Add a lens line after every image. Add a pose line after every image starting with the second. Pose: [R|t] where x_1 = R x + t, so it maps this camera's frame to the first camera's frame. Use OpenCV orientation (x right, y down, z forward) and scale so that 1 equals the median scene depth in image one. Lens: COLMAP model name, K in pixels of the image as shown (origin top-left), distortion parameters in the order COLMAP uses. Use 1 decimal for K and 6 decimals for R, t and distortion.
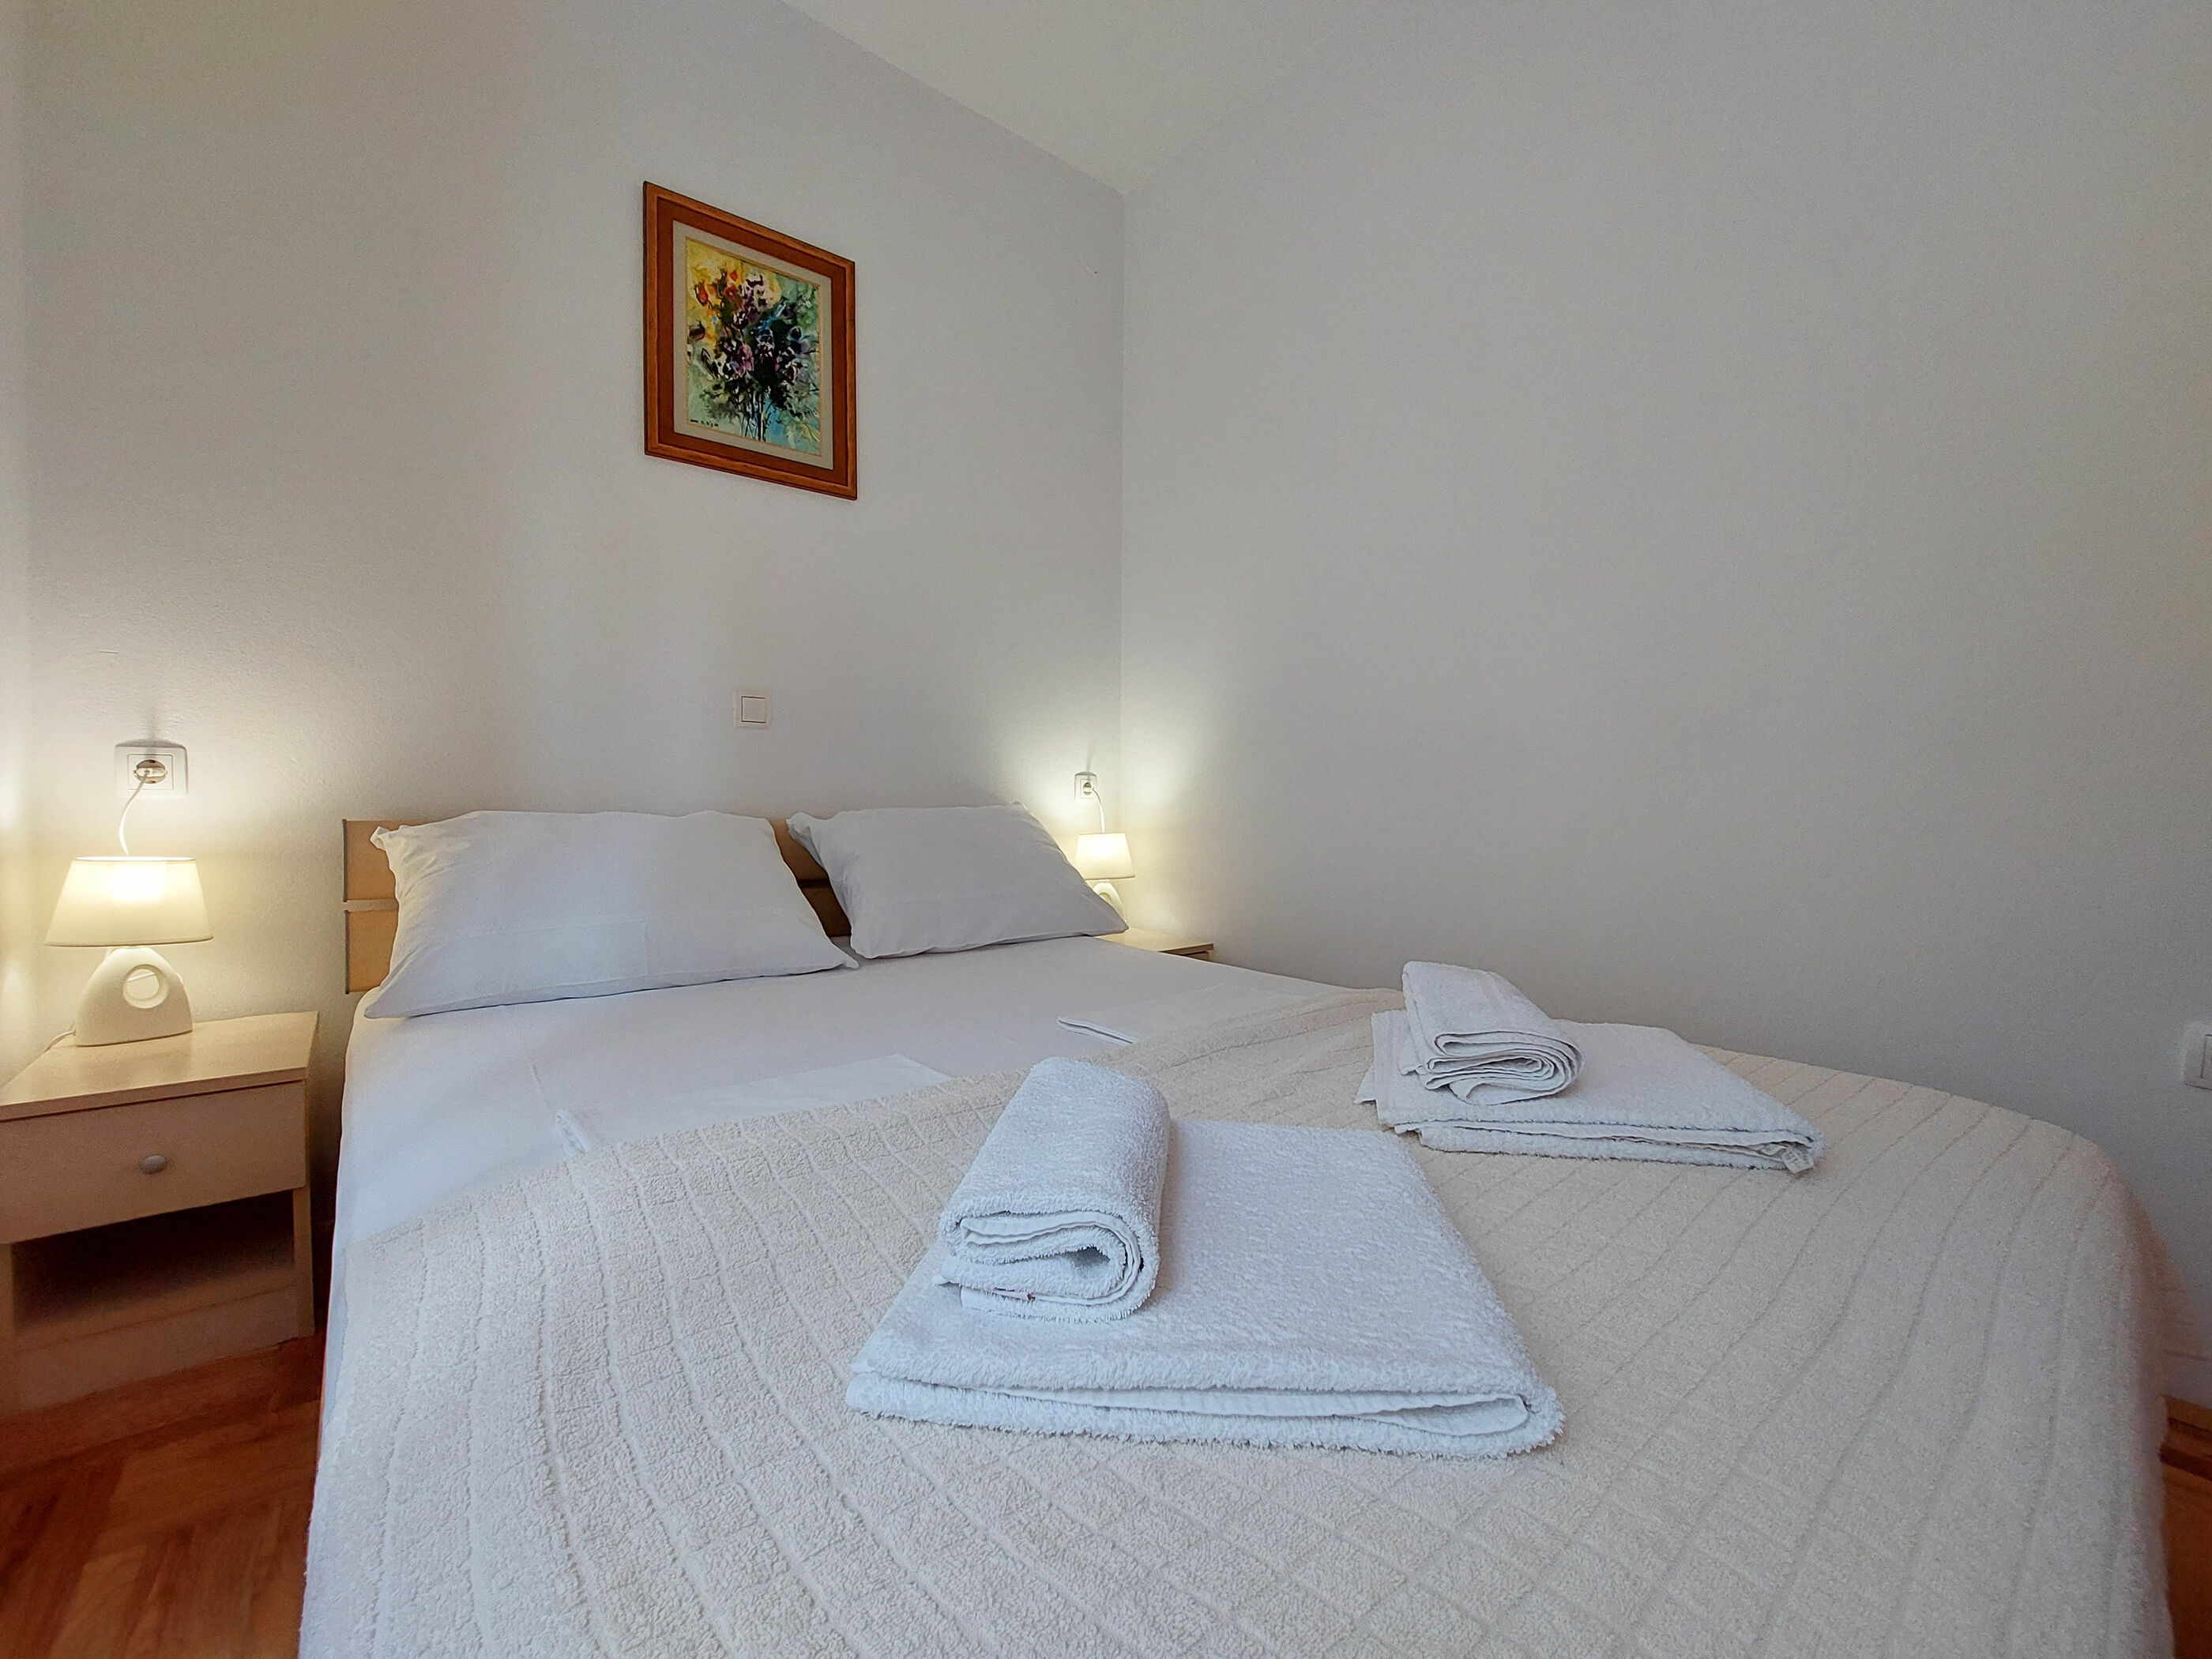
lens RADIAL K [[893.0, 0, 1090.0], [0, 893.0, 833.5], [0, 0, 1]] dist [-0.016240, -0.000747]
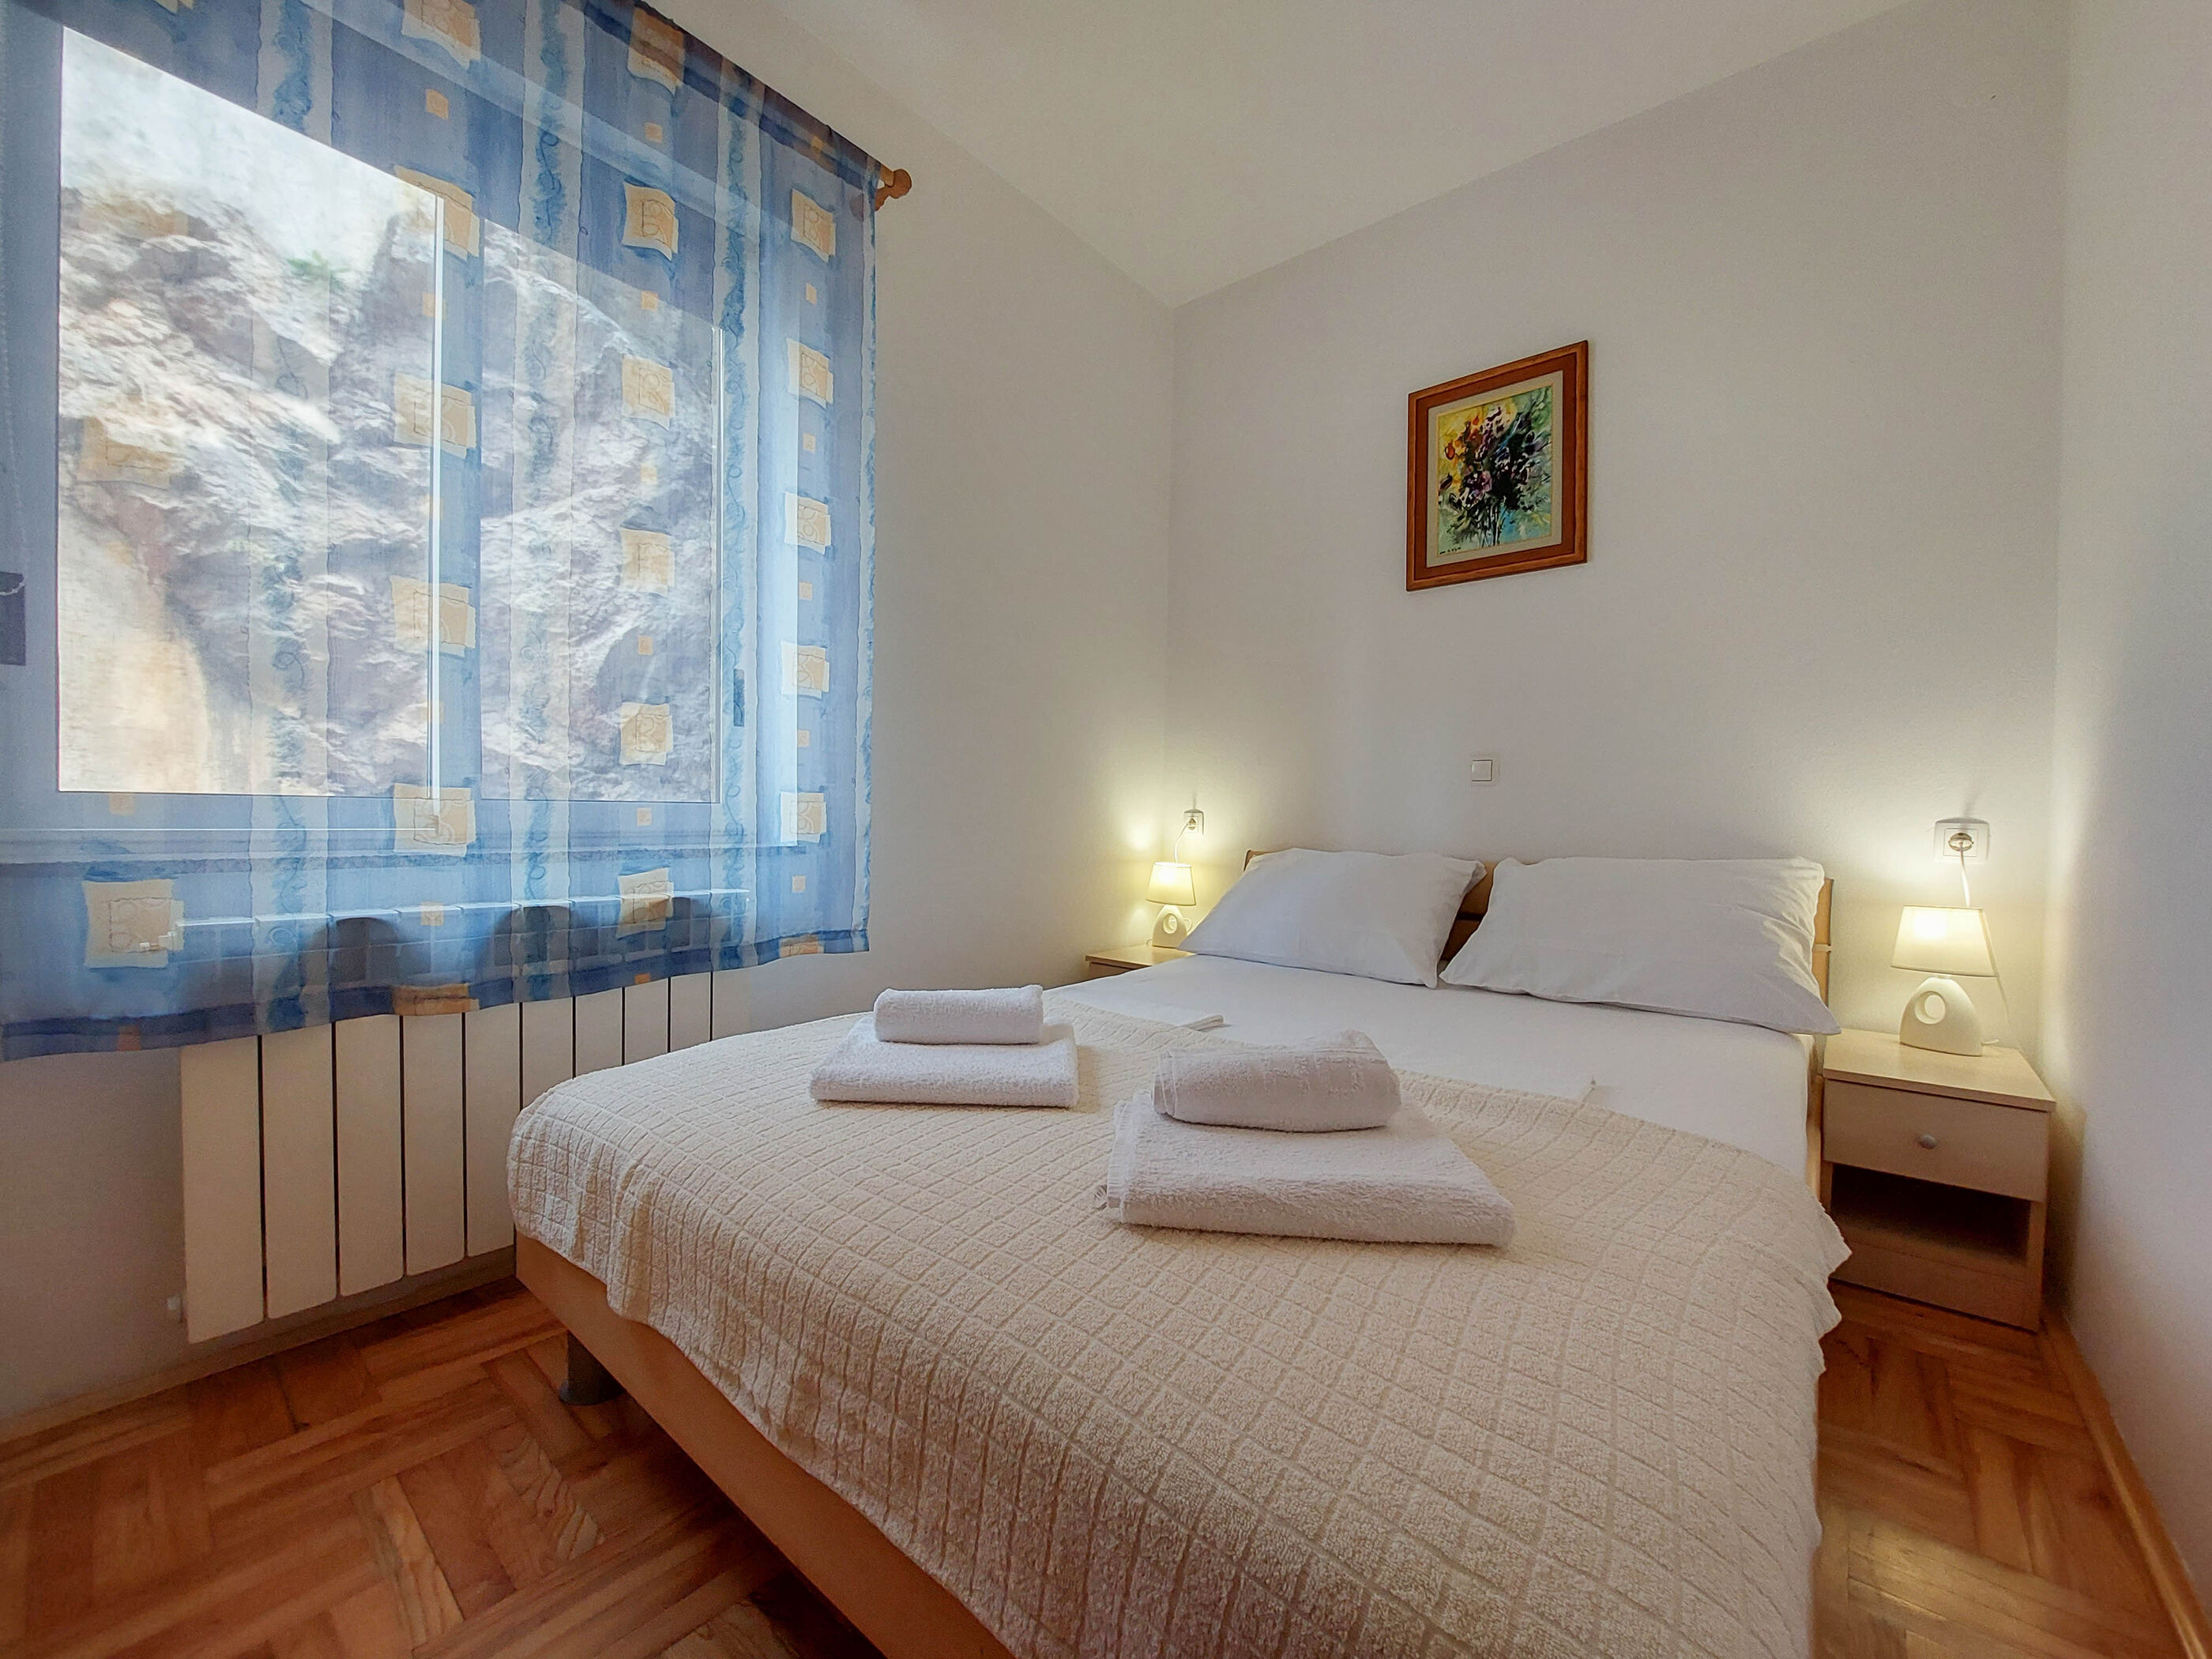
lens RADIAL K [[884.4, 0, 1112.9], [0, 884.4, 830.2], [0, 0, 1]] dist [-0.010681, -0.003540]
pose [[0.190707, 0.017484, -0.981491, 0.709849], [-0.041539, 0.999090, 0.009726, -0.048802], [0.980768, 0.038916, 0.191259, 0.283850]]
